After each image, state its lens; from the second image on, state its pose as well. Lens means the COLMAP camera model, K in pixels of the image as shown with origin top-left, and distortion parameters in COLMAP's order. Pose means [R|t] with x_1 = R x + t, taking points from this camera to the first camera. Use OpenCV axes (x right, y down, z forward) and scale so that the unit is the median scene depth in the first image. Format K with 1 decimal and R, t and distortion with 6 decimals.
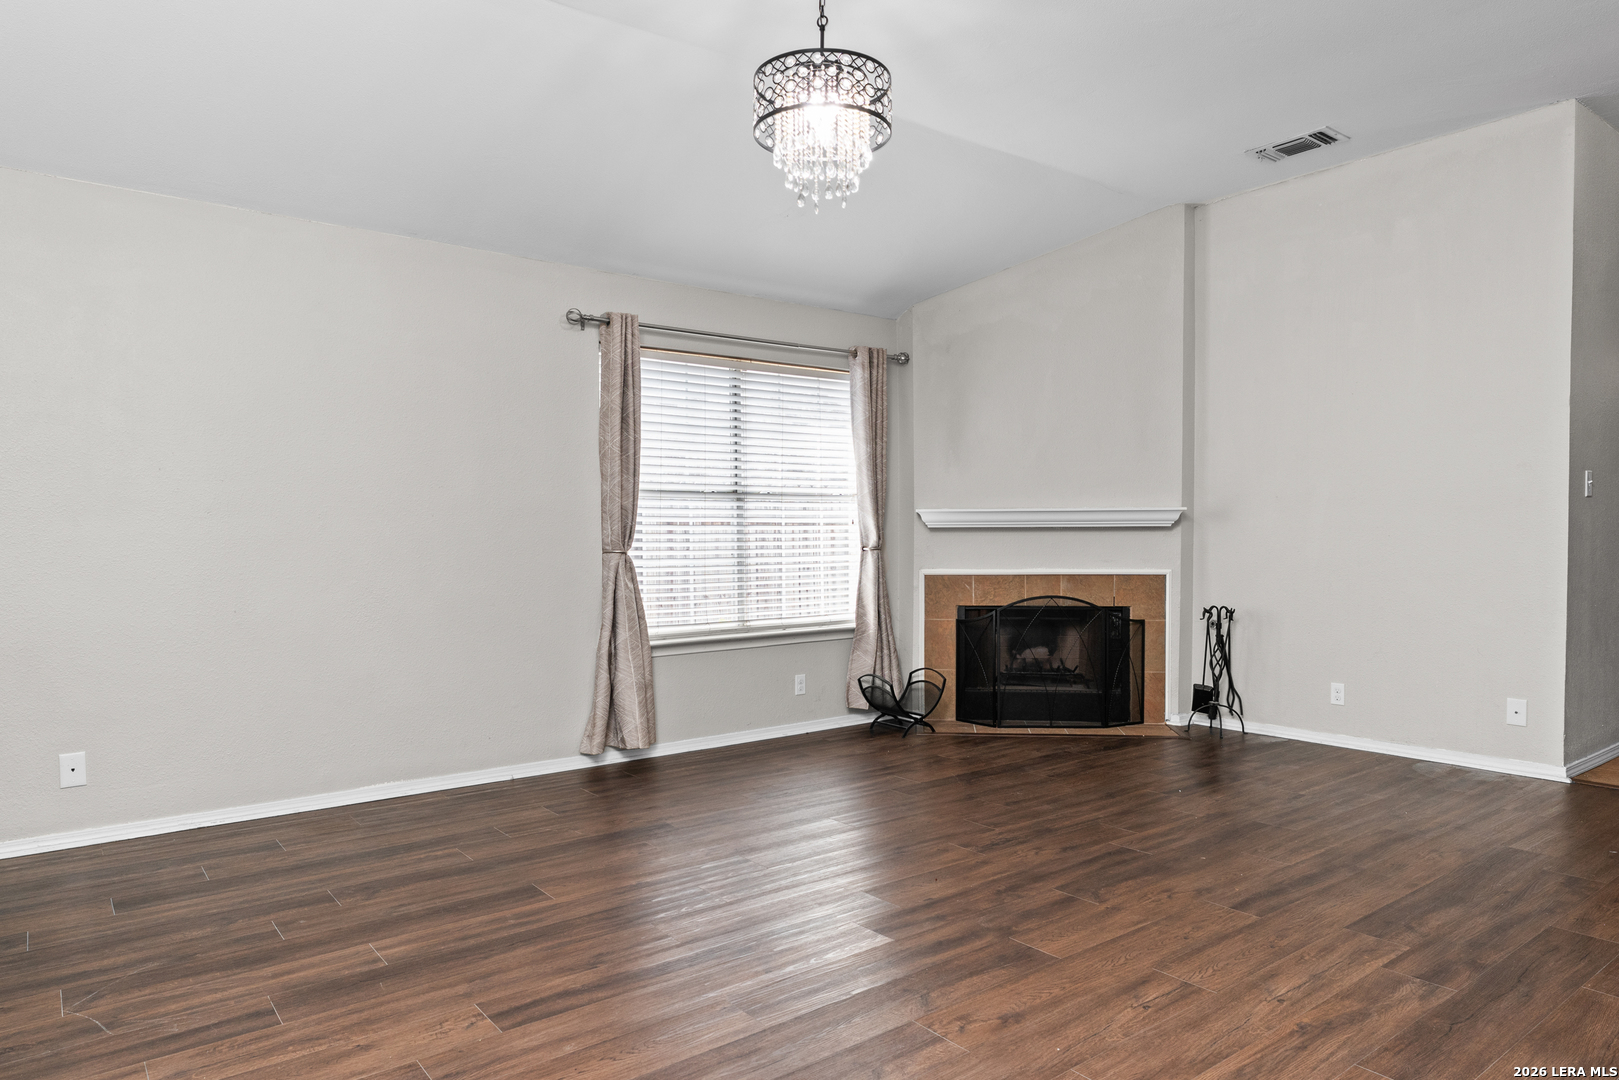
lens RADIAL K [[991.8, 0, 809.1], [0, 991.8, 553.8], [0, 0, 1]] dist [-0.003598, -0.002614]
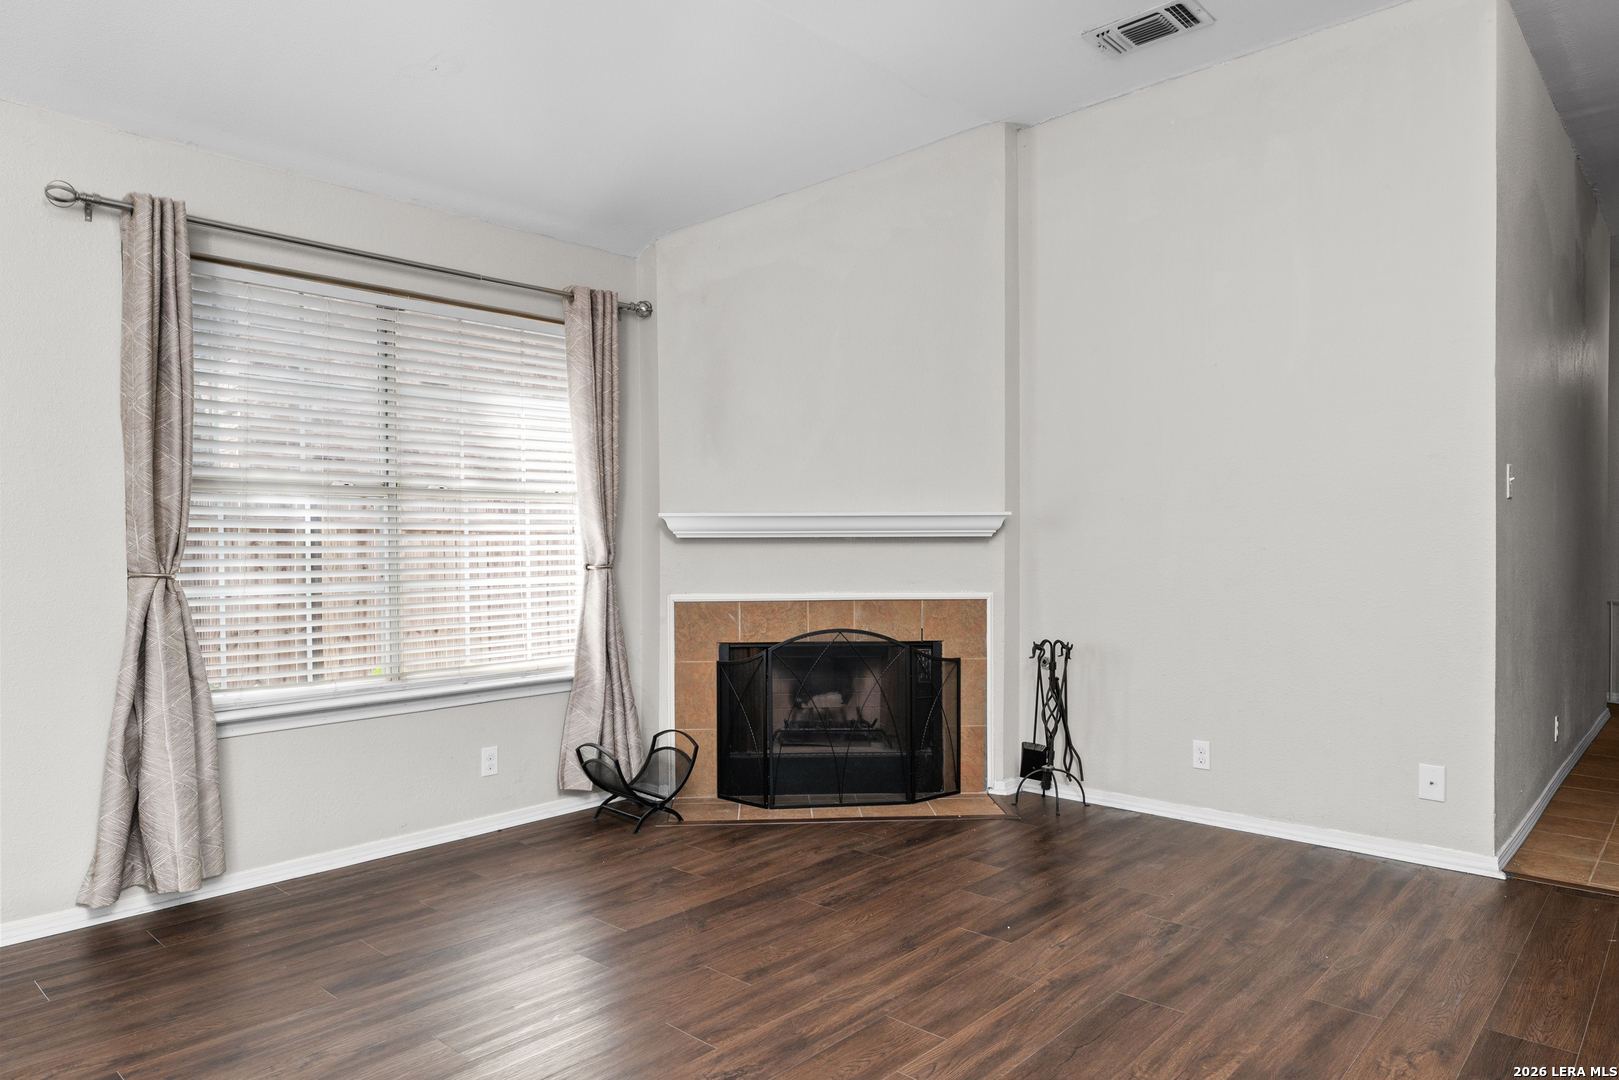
lens RADIAL K [[991.8, 0, 809.9], [0, 991.8, 534.8], [0, 0, 1]] dist [-0.003598, -0.002614]
pose [[0.985801, 0.001381, 0.167910, 0.101760], [0.003773, 0.999531, -0.030375, -0.006575], [-0.167873, 0.030577, 0.985334, 0.279780]]
